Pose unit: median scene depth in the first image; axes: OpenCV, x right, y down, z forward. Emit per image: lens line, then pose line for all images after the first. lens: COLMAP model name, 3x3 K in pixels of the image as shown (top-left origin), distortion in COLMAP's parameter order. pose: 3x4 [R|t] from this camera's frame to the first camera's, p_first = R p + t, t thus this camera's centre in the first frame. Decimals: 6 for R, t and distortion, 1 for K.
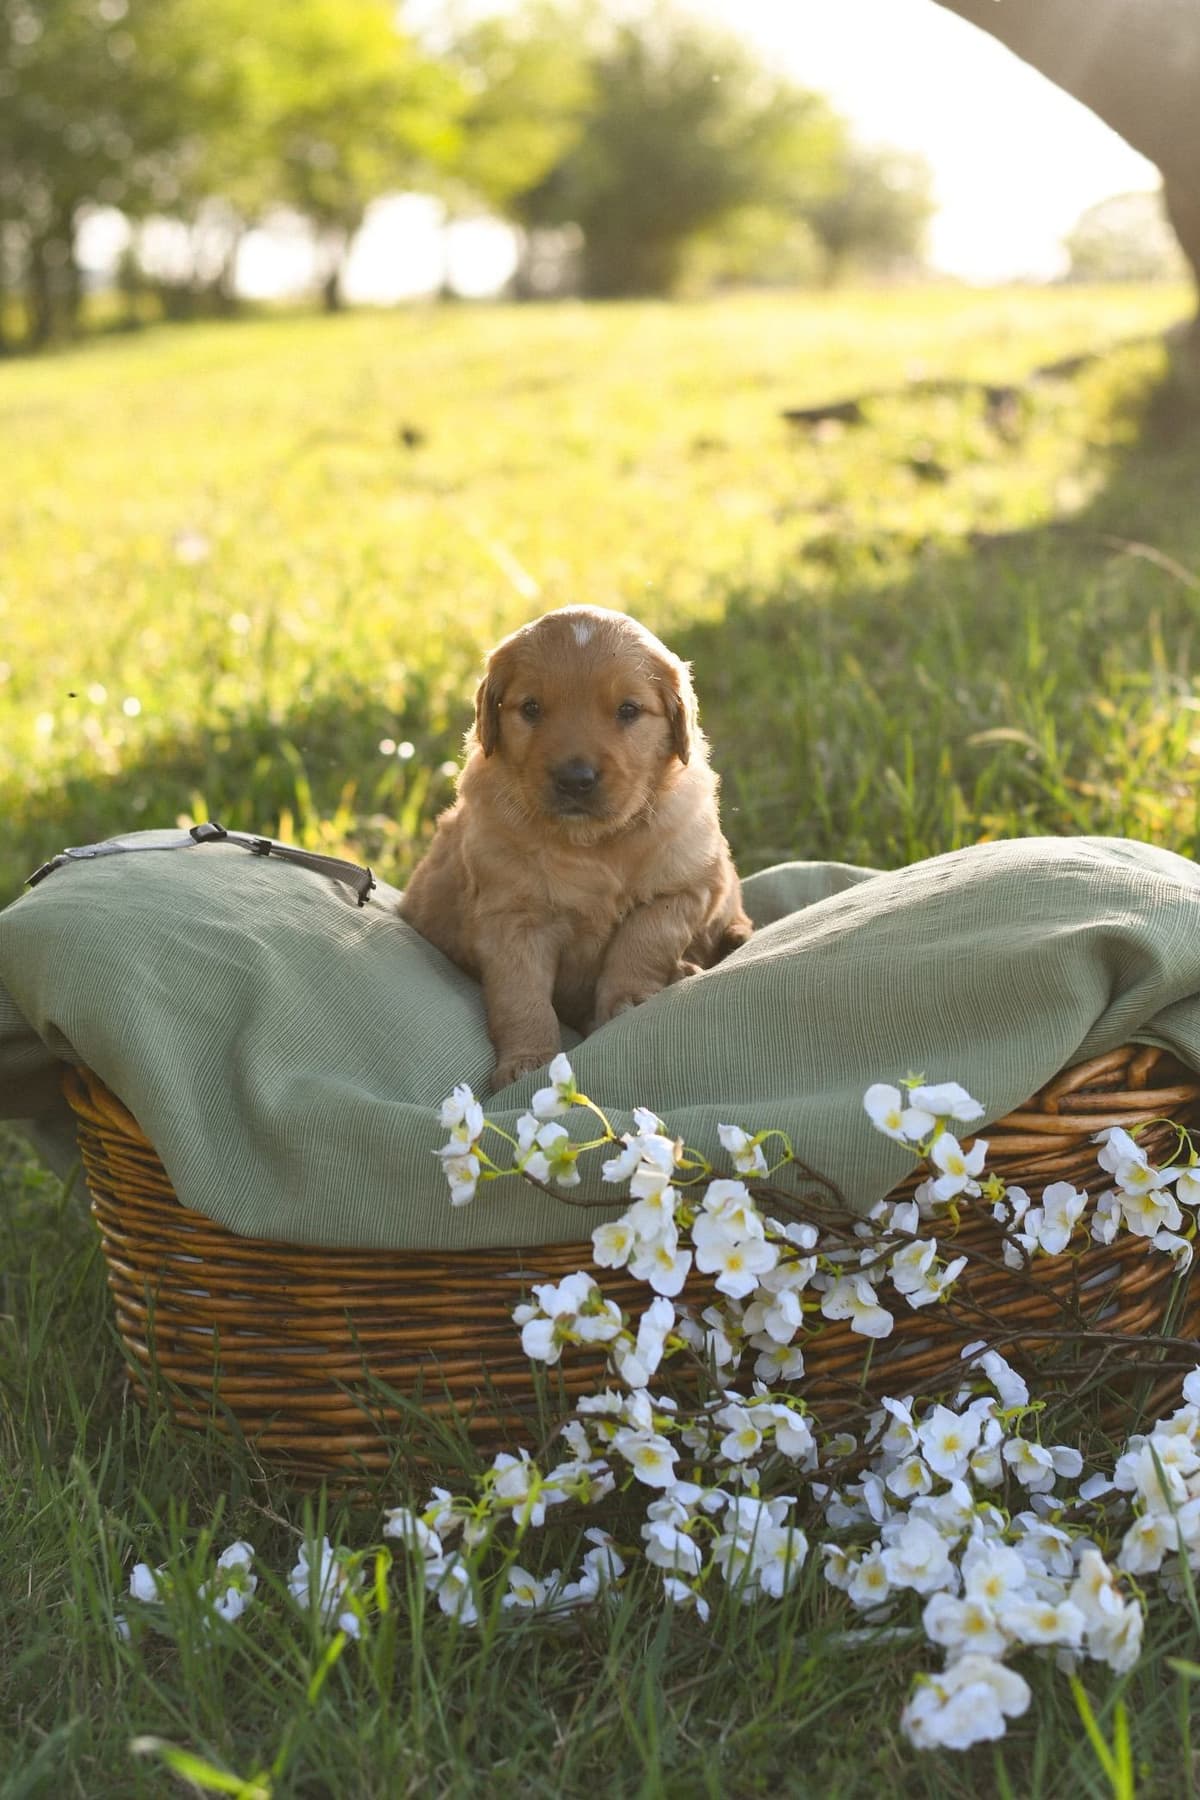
lens RADIAL K [[4134.4, 0, 600.0], [0, 4134.4, 900.0], [0, 0, 1]] dist [-0.097304, -0.149754]
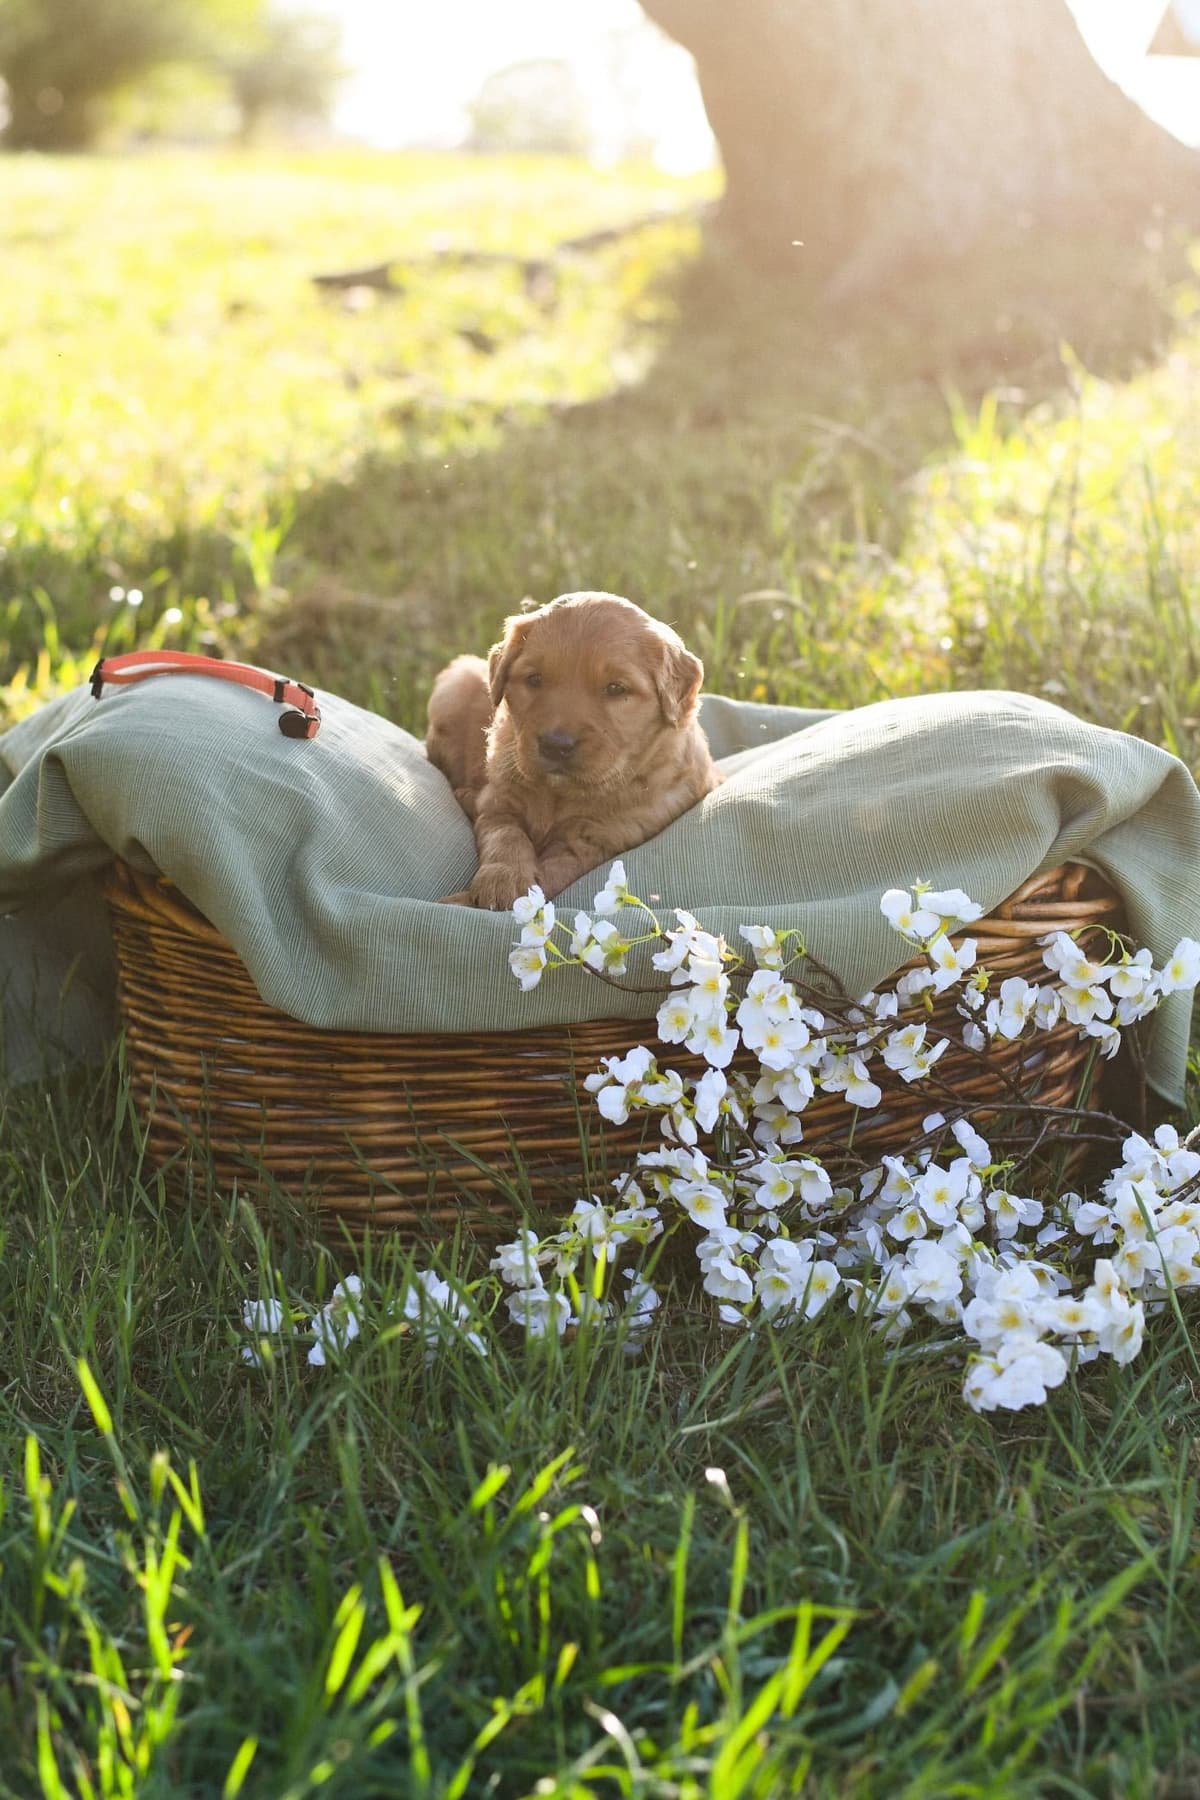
lens RADIAL K [[4134.4, 0, 600.0], [0, 4134.4, 900.0], [0, 0, 1]] dist [-0.097304, -0.149754]
pose [[0.988680, 0.013308, 0.149451, -0.181442], [-0.018327, 0.999312, 0.032256, 0.010472], [-0.148919, -0.034629, 0.988243, -0.144594]]
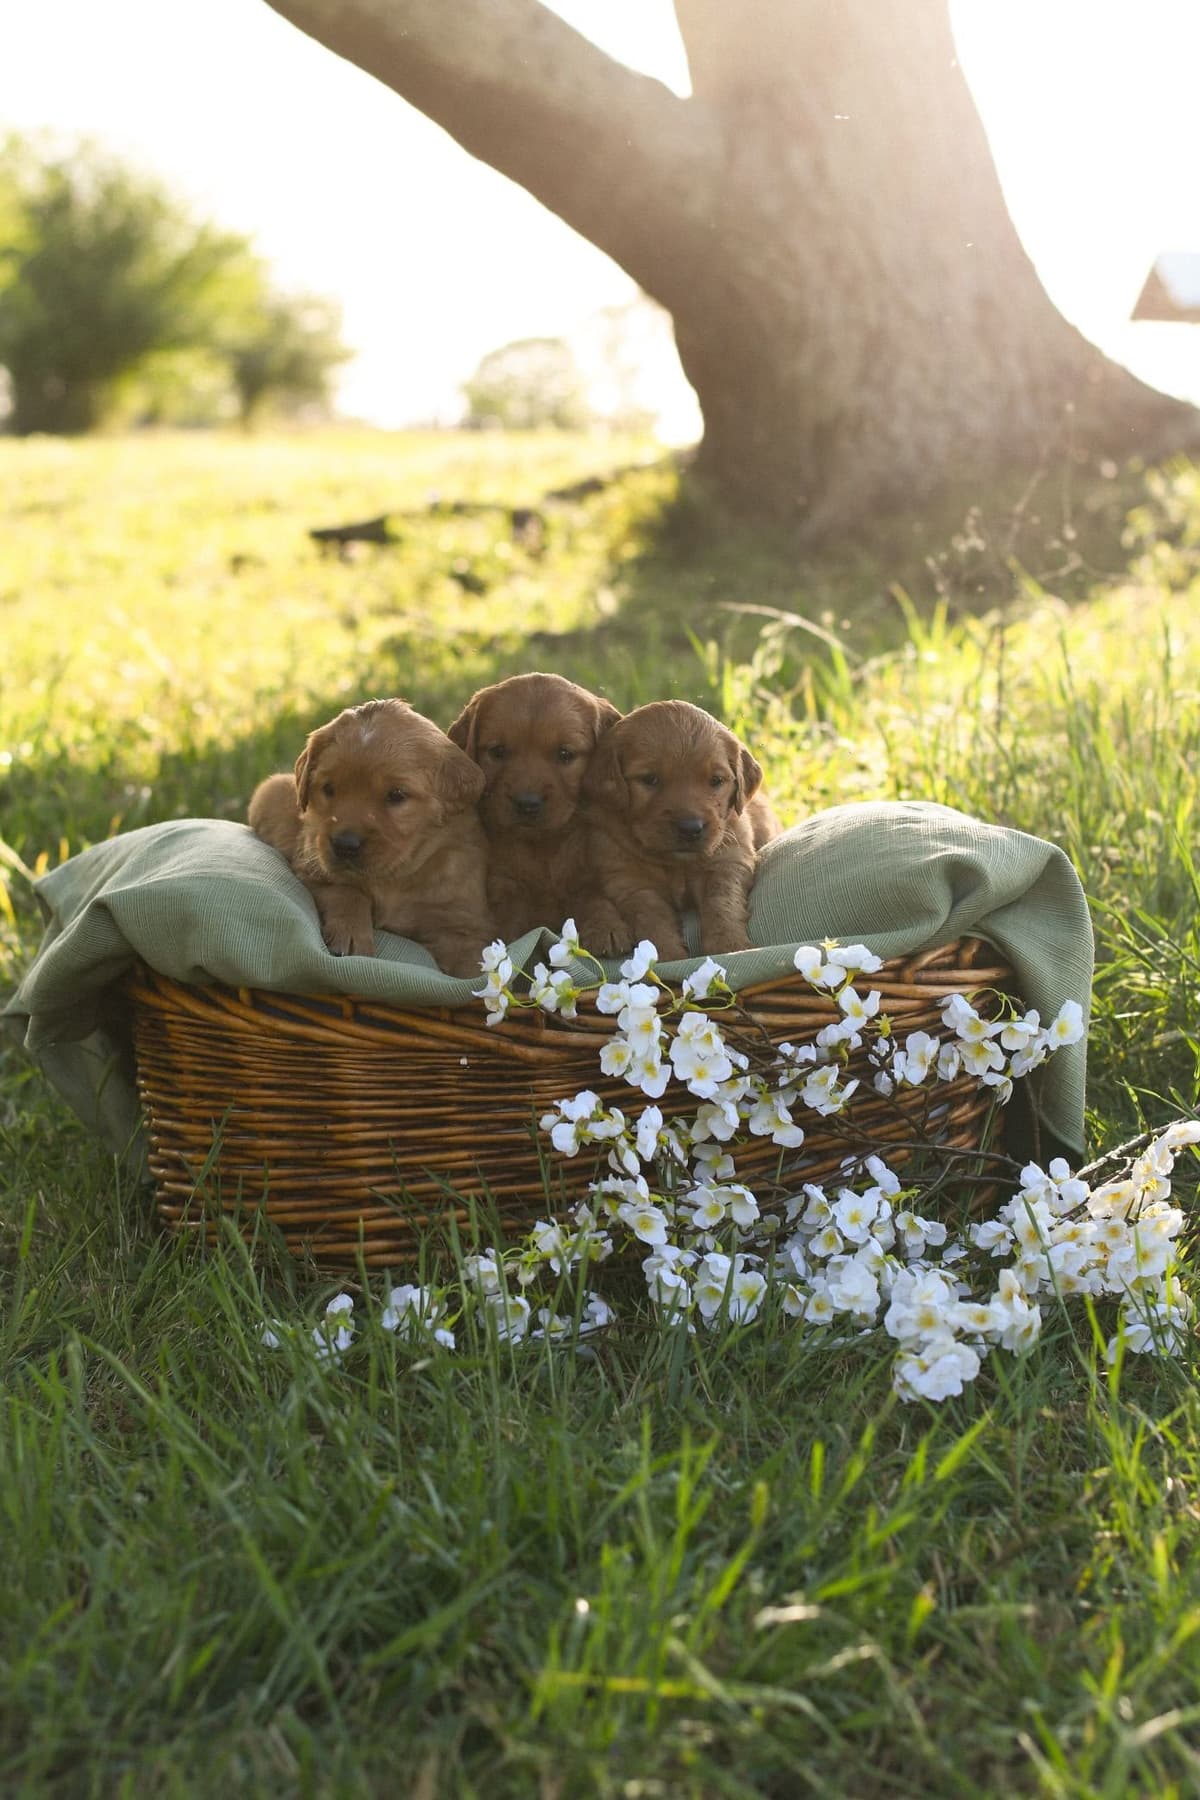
lens RADIAL K [[4134.4, 0, 600.0], [0, 4134.4, 900.0], [0, 0, 1]] dist [-0.097304, -0.149754]
pose [[0.989338, -0.002369, 0.145617, -0.188181], [0.007420, 0.999389, -0.034151, 0.070093], [-0.145447, 0.034868, 0.988751, -0.323941]]
